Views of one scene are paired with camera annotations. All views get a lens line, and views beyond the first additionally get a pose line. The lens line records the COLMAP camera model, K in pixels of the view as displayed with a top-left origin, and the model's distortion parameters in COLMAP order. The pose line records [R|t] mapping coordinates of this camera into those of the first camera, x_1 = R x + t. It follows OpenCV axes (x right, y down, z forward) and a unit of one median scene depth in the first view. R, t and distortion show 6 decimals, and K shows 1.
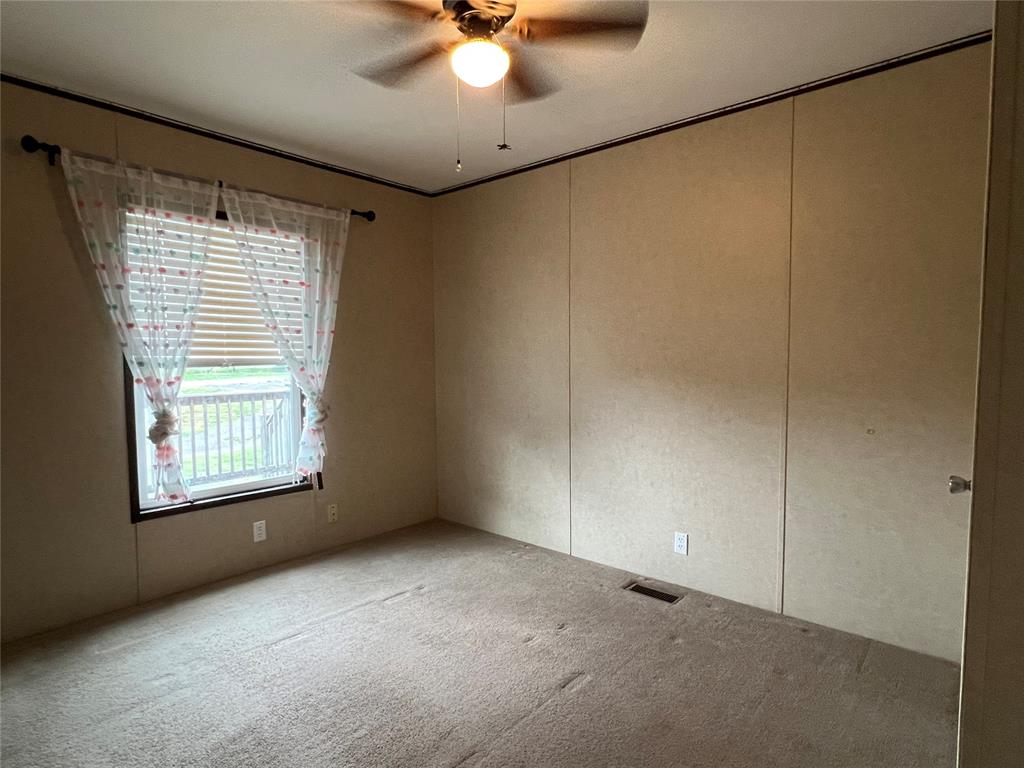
lens RADIAL K [[555.7, 0, 513.6], [0, 555.7, 388.0], [0, 0, 1]] dist [0.000674, -0.001224]
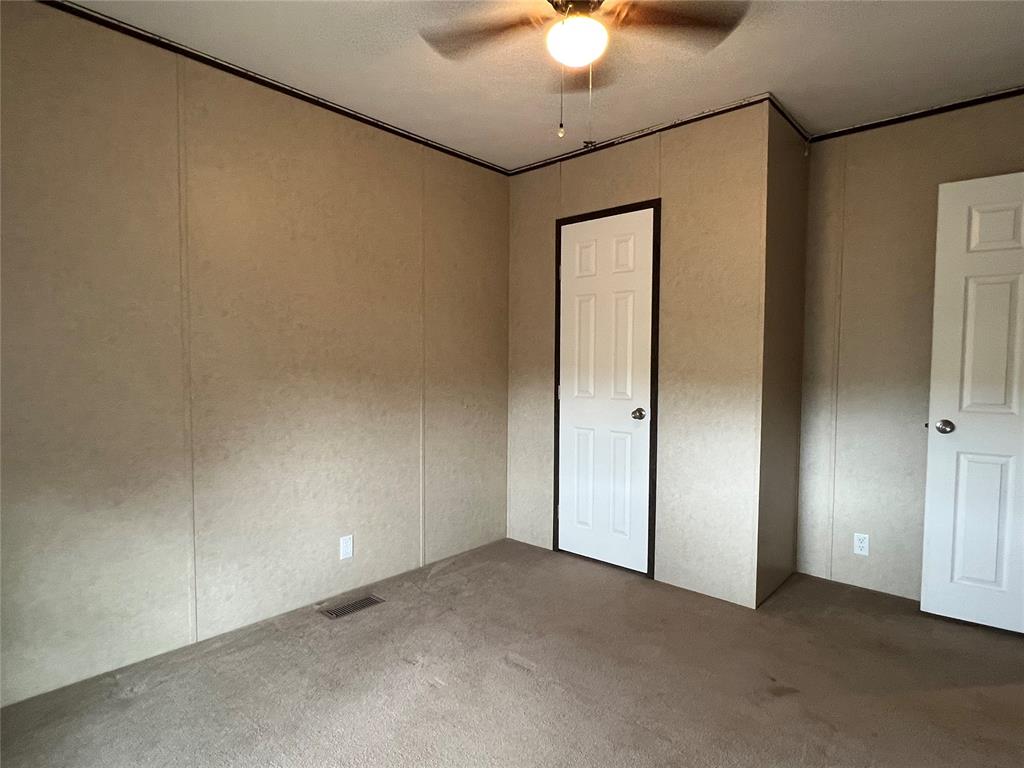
lens RADIAL K [[555.7, 0, 513.6], [0, 555.7, 384.6], [0, 0, 1]] dist [0.000674, -0.001224]
pose [[0.030260, -0.037678, 0.998832, -0.635549], [0.049907, 0.998100, 0.036139, -0.021082], [-0.998295, 0.048755, 0.032083, 0.664196]]
